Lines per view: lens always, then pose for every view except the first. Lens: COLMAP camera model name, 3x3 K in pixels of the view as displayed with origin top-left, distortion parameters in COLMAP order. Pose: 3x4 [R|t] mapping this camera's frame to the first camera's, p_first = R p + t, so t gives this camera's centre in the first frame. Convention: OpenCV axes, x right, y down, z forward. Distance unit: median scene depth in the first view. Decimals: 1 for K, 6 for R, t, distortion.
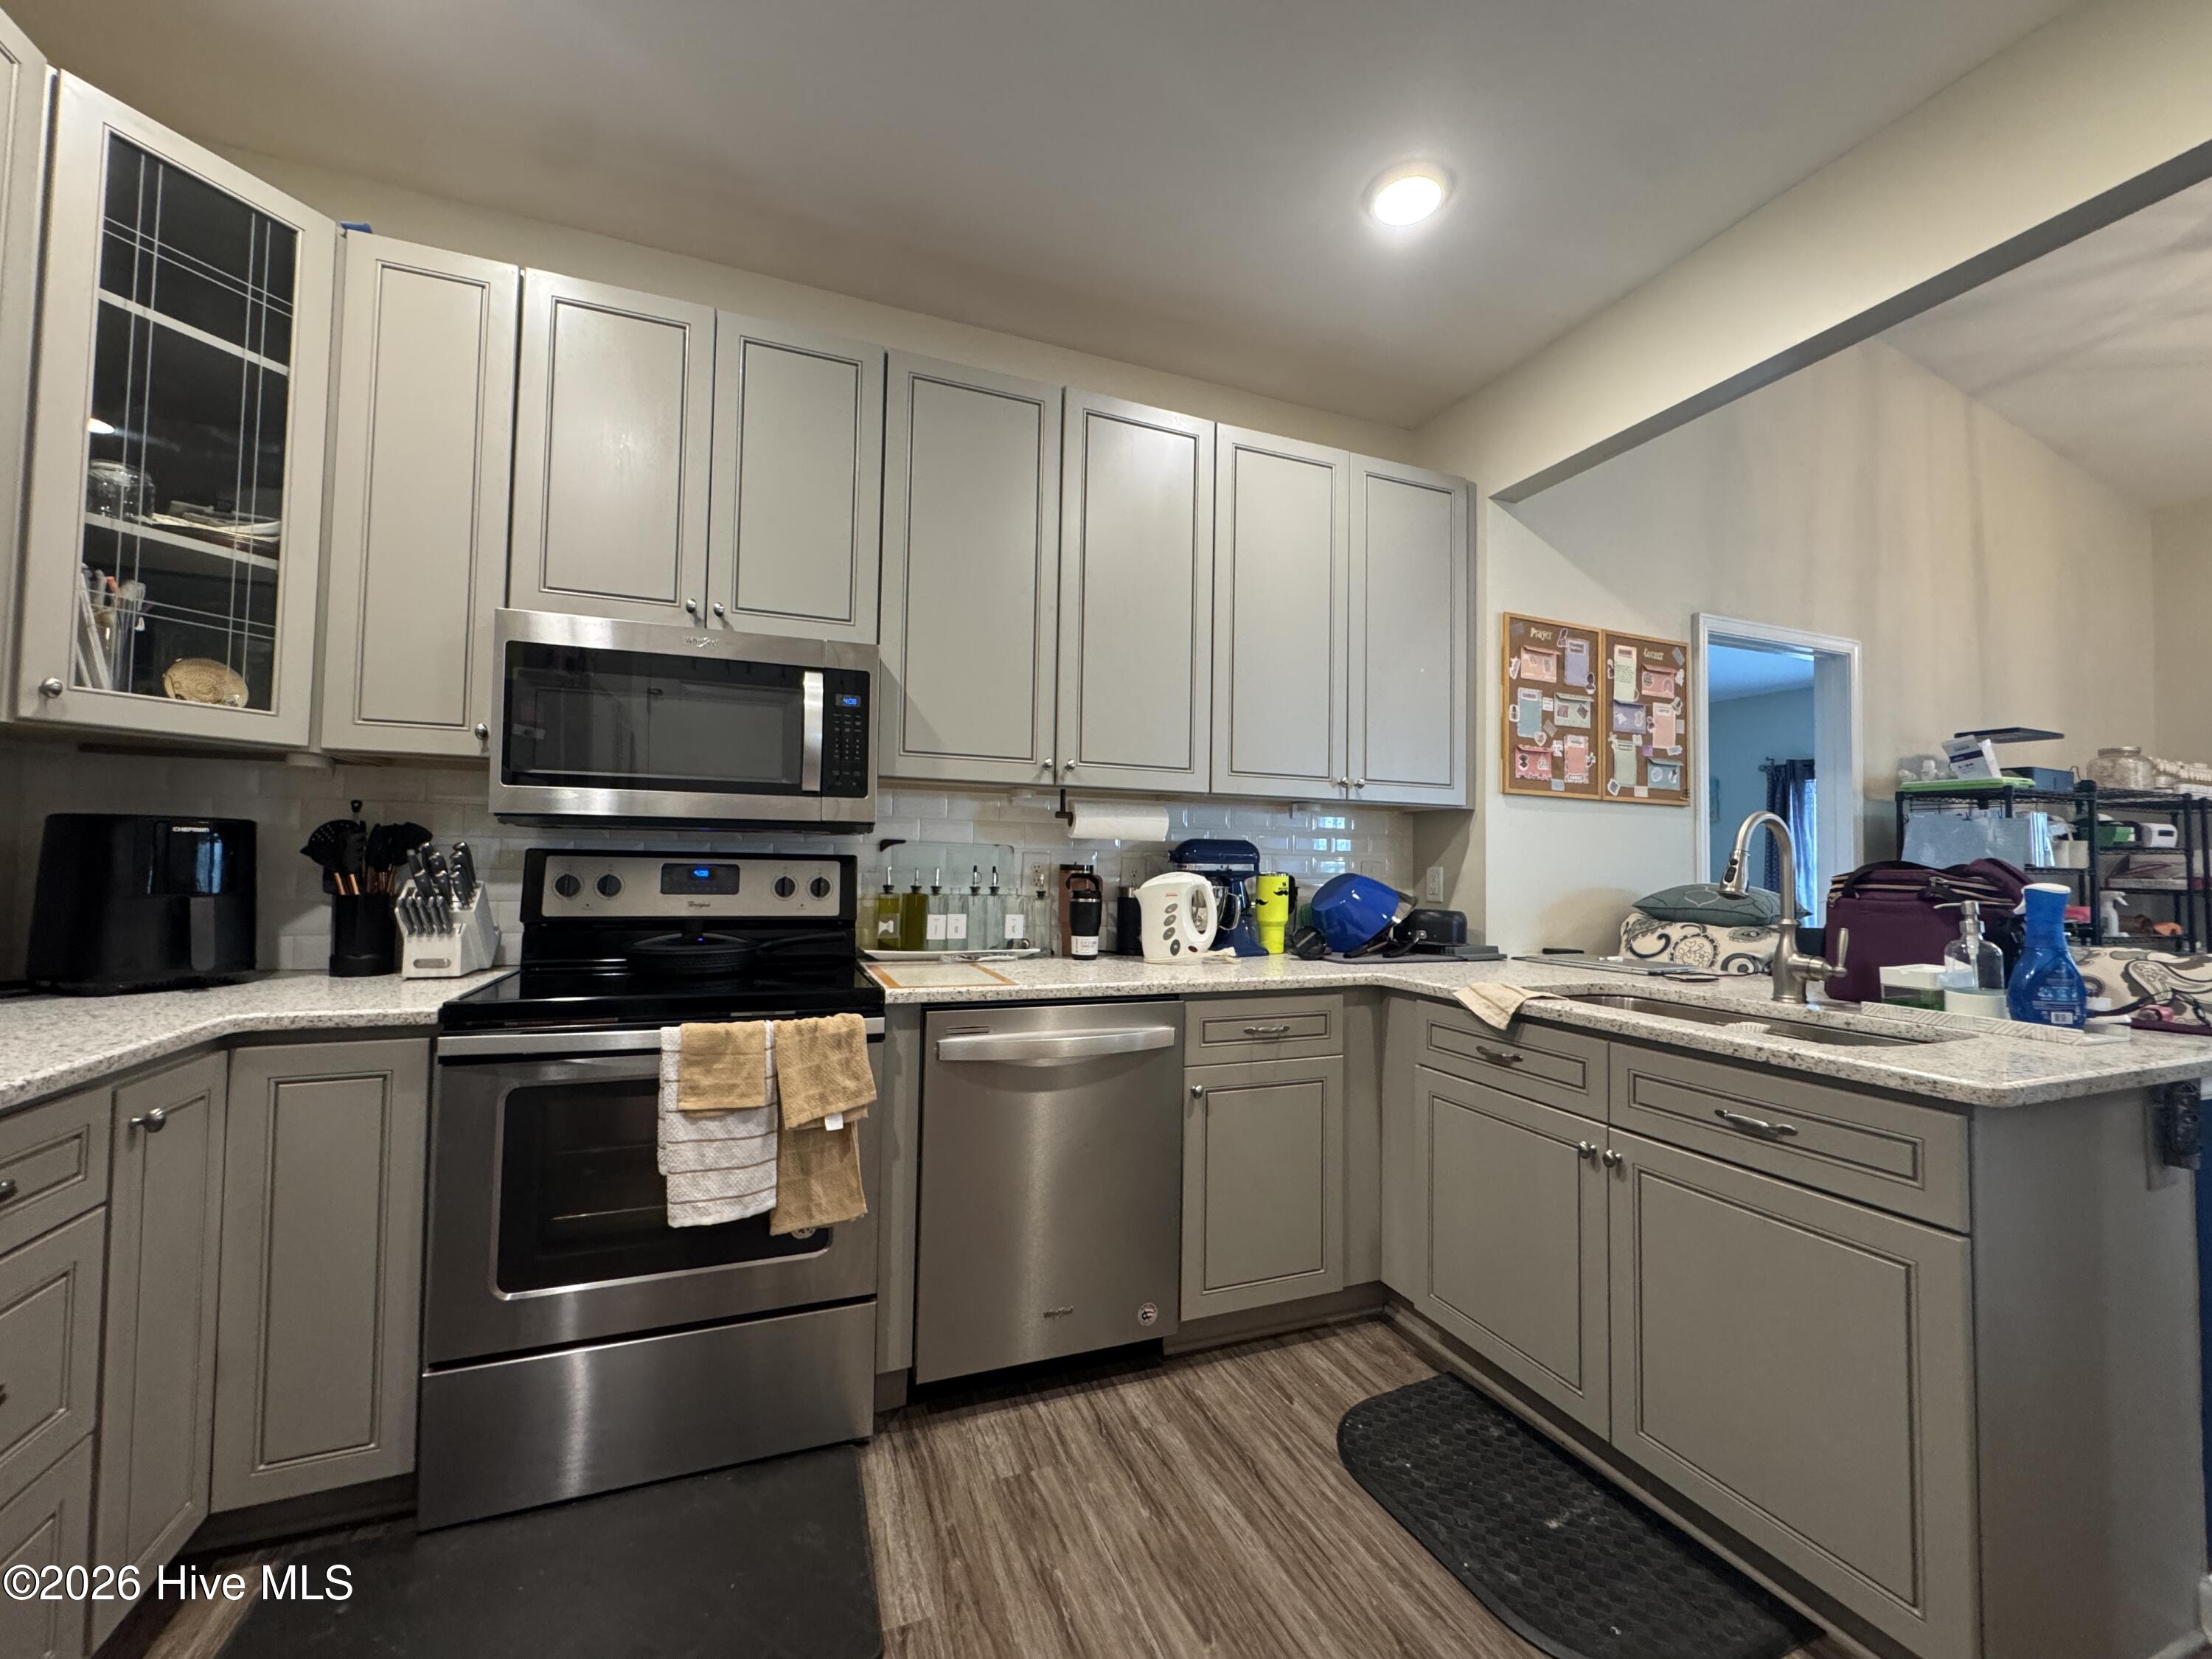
lens RADIAL K [[889.7, 0, 1108.8], [0, 889.7, 828.7], [0, 0, 1]] dist [-0.000374, 0.000049]
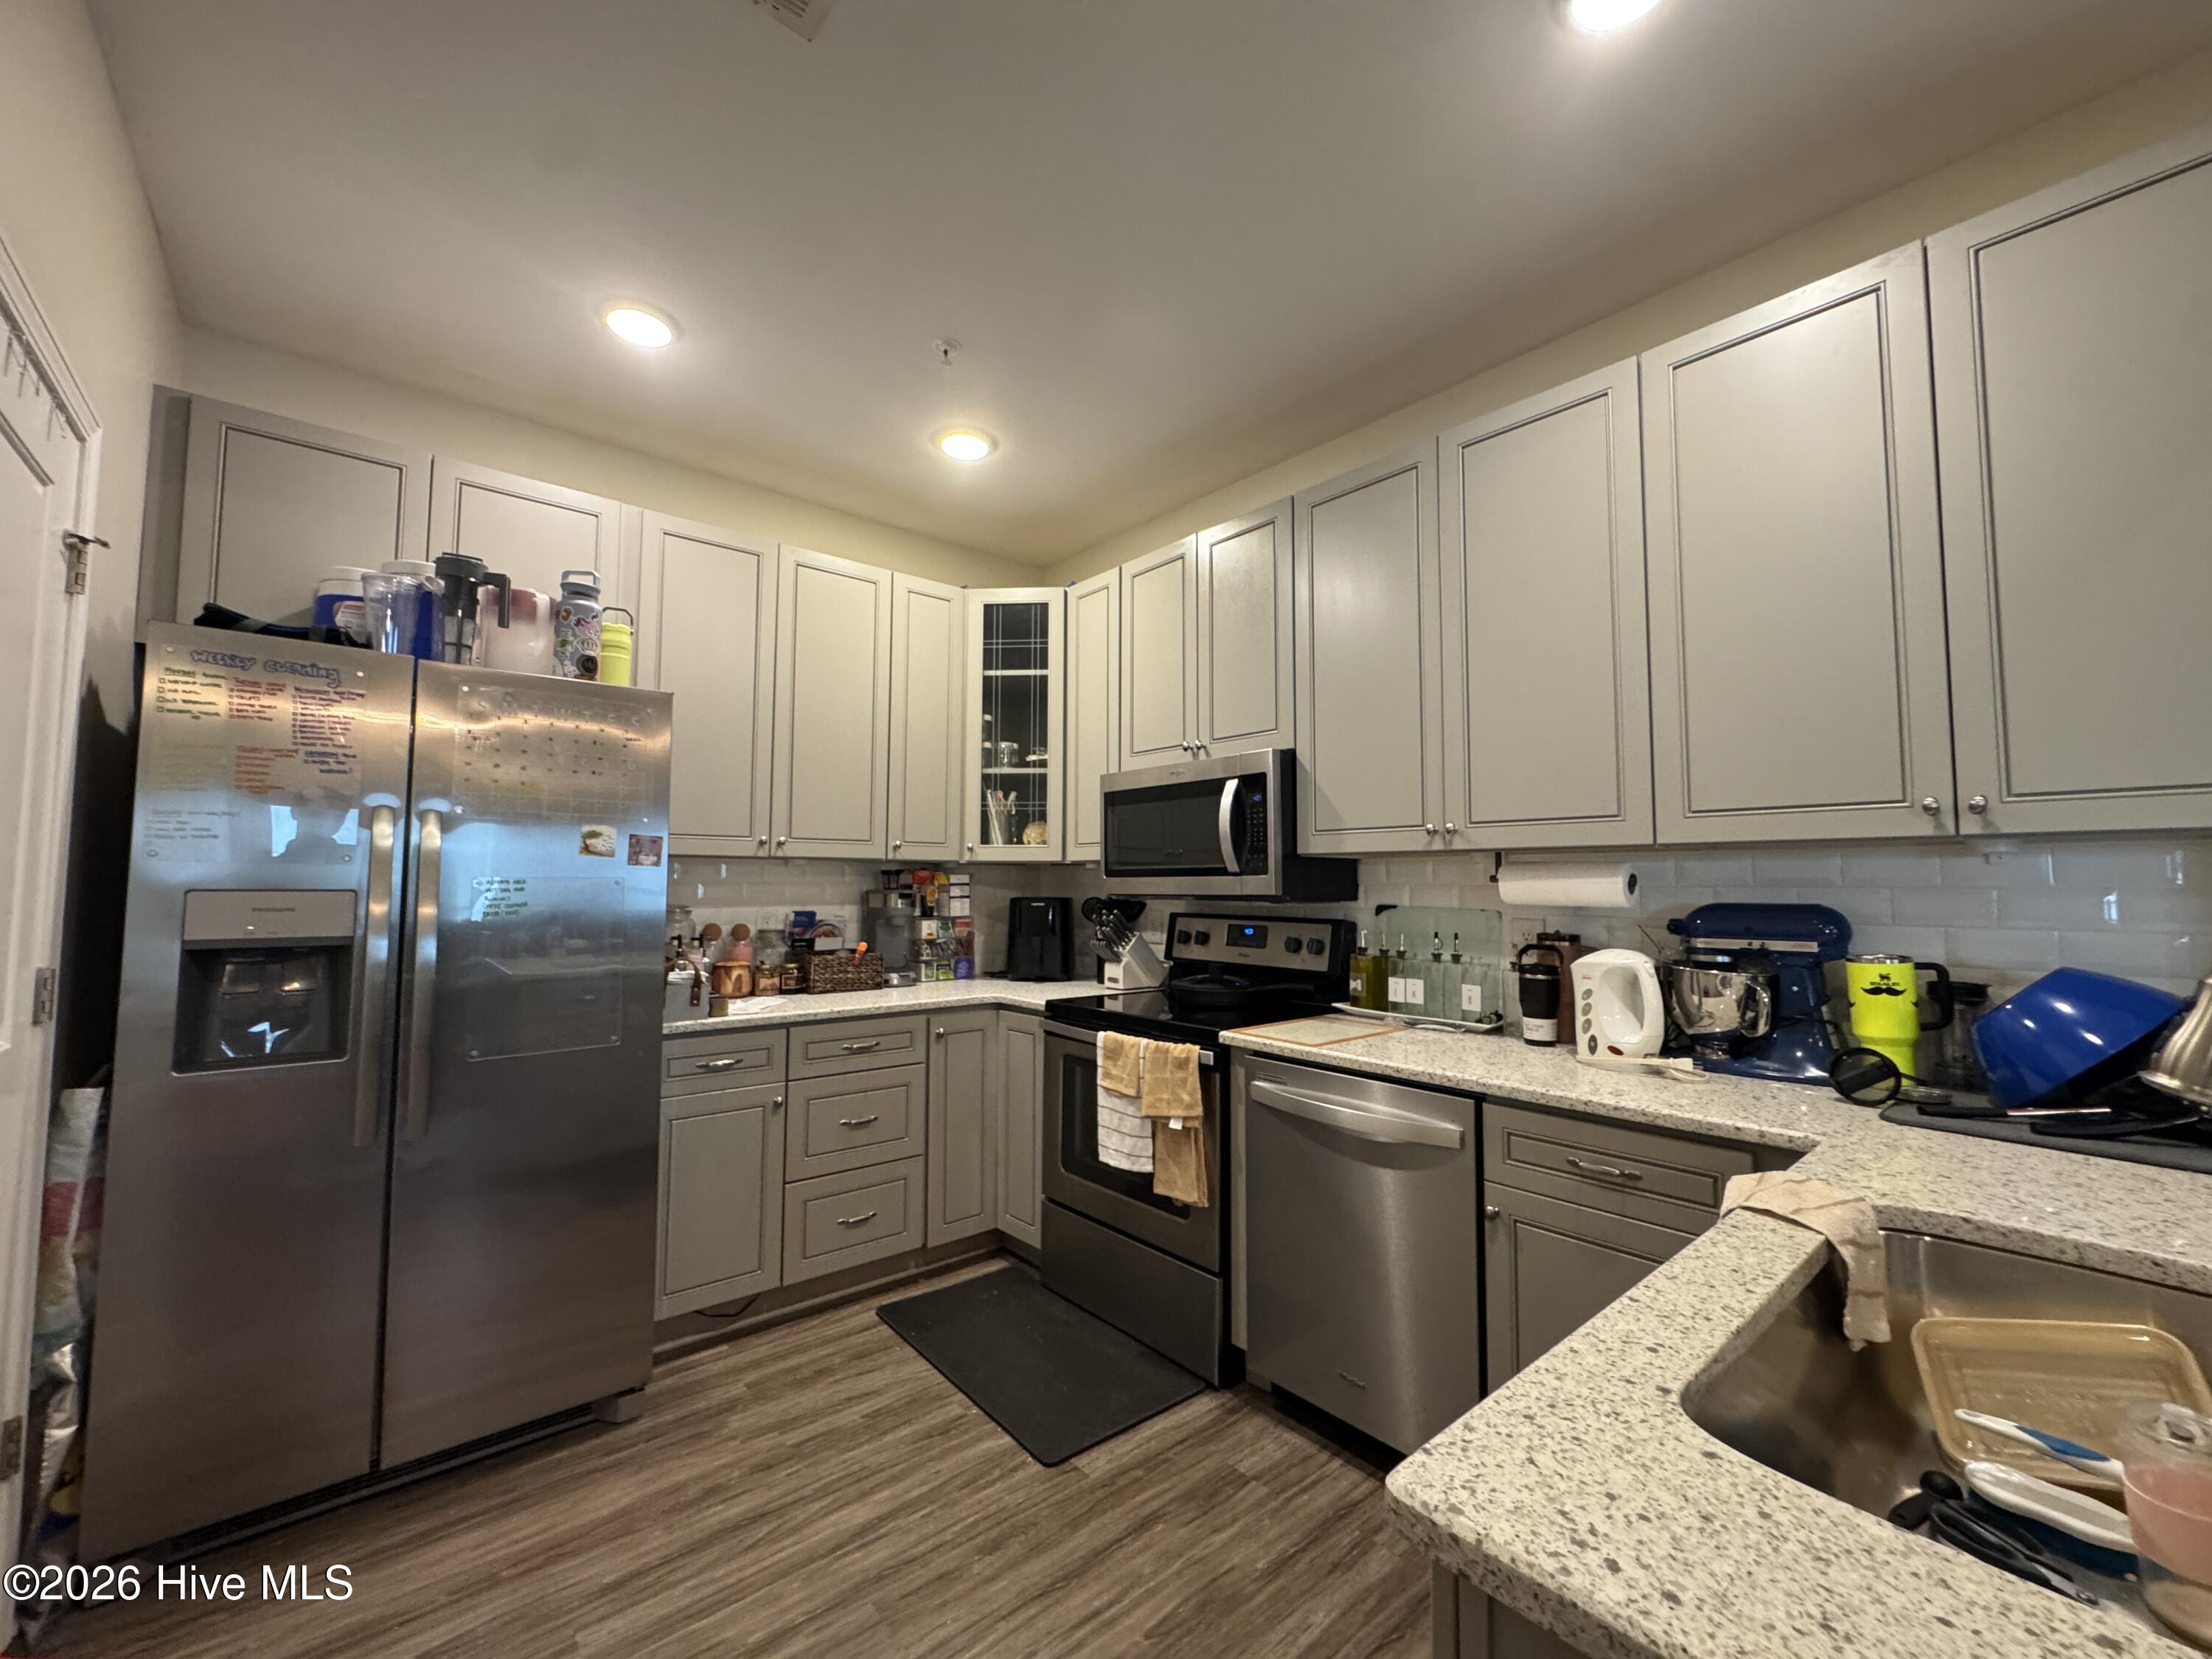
lens RADIAL K [[889.7, 0, 1108.5], [0, 889.7, 832.4], [0, 0, 1]] dist [-0.000374, 0.000049]
pose [[0.325562, -0.072156, -0.942763, 0.945912], [0.035751, 0.997310, -0.063984, -0.026408], [0.944845, -0.012874, 0.327266, 0.459093]]
